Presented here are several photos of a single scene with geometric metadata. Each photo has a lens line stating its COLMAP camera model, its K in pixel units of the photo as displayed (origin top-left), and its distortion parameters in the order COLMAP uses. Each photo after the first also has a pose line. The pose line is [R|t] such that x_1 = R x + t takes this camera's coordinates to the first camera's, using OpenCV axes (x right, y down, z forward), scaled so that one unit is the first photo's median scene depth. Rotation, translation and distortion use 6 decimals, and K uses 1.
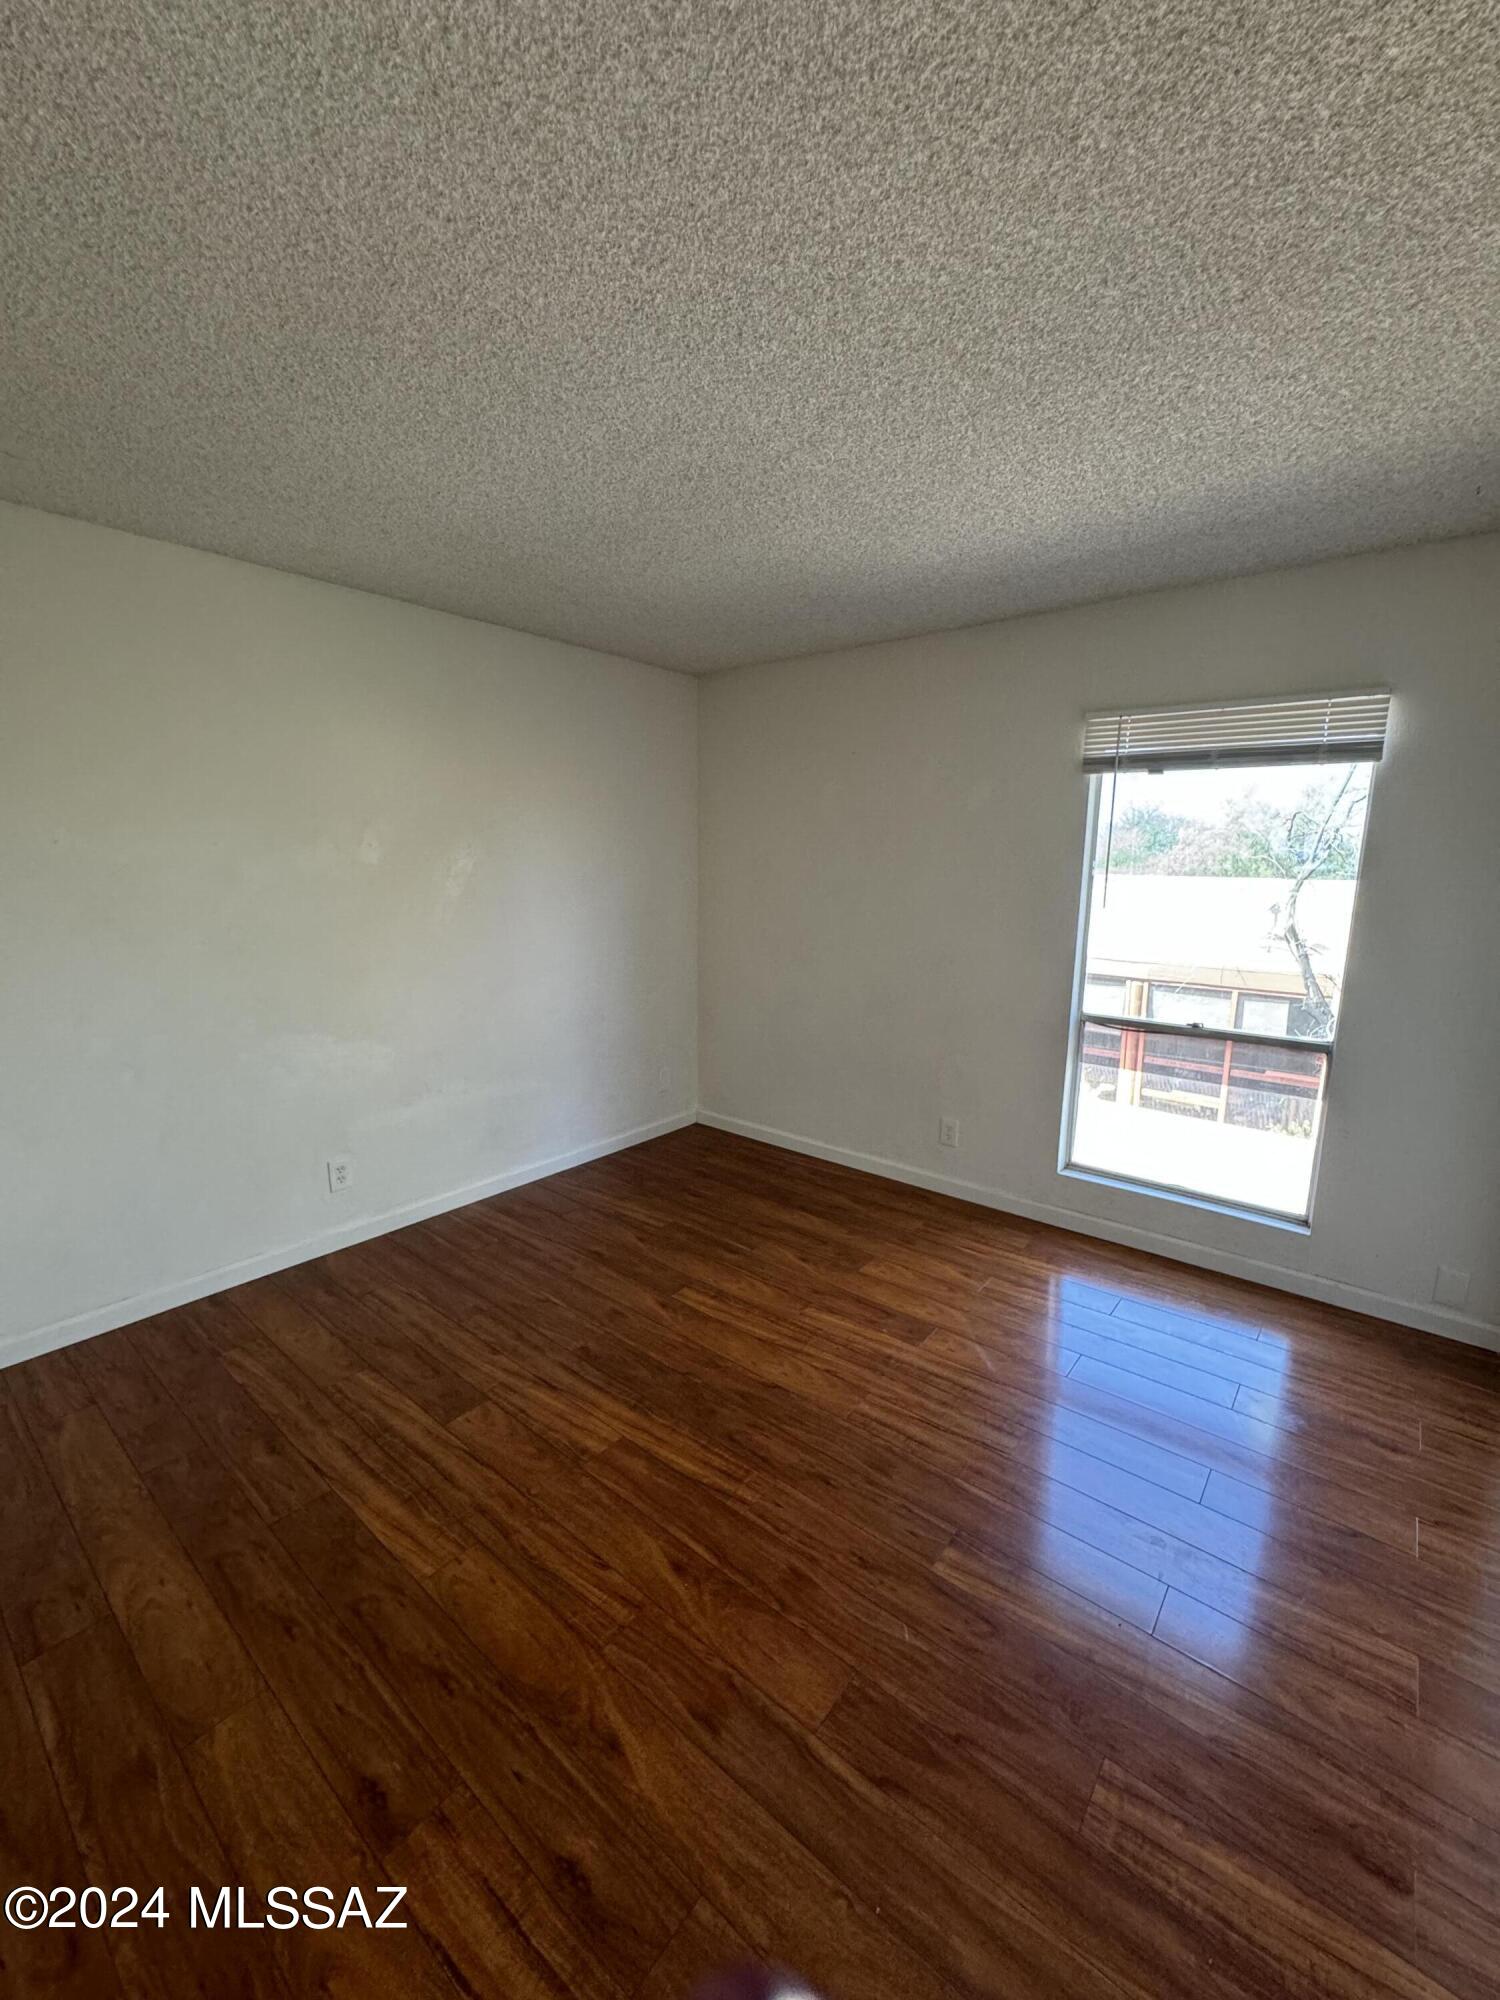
lens RADIAL K [[799.6, 0, 755.2], [0, 799.6, 1002.4], [0, 0, 1]] dist [-0.001256, 0.000033]
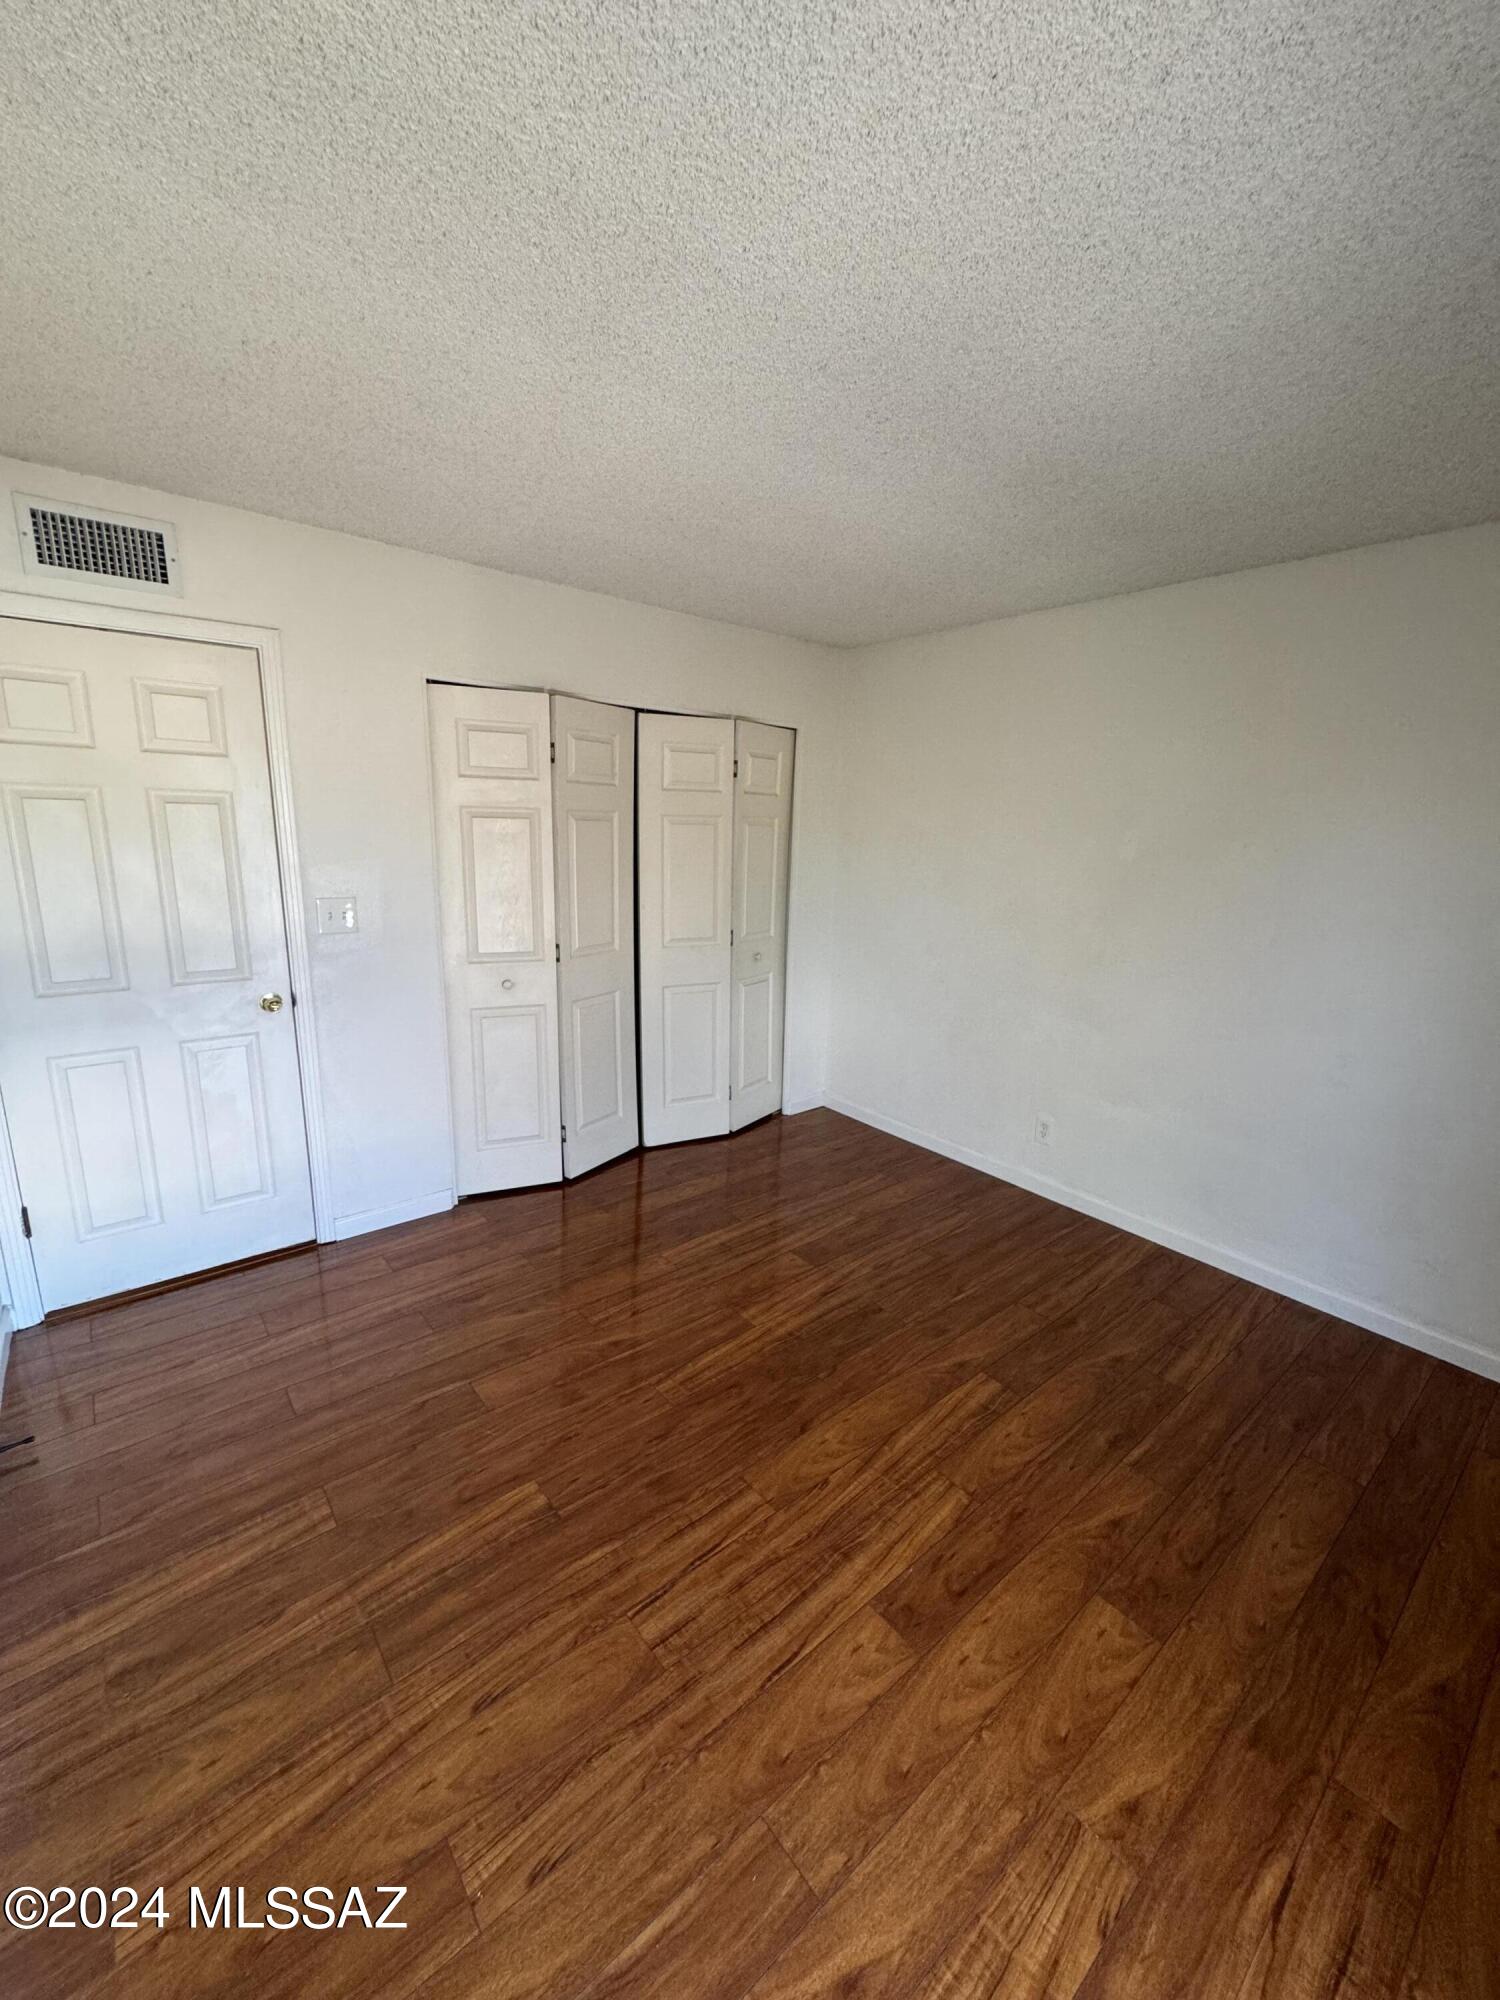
lens RADIAL K [[799.6, 0, 755.2], [0, 799.6, 1002.4], [0, 0, 1]] dist [-0.001256, 0.000033]
pose [[-0.188856, 0.200905, -0.961234, 0.744873], [-0.206237, 0.948904, 0.238848, -0.174934], [0.960104, 0.243350, -0.137772, 0.868862]]
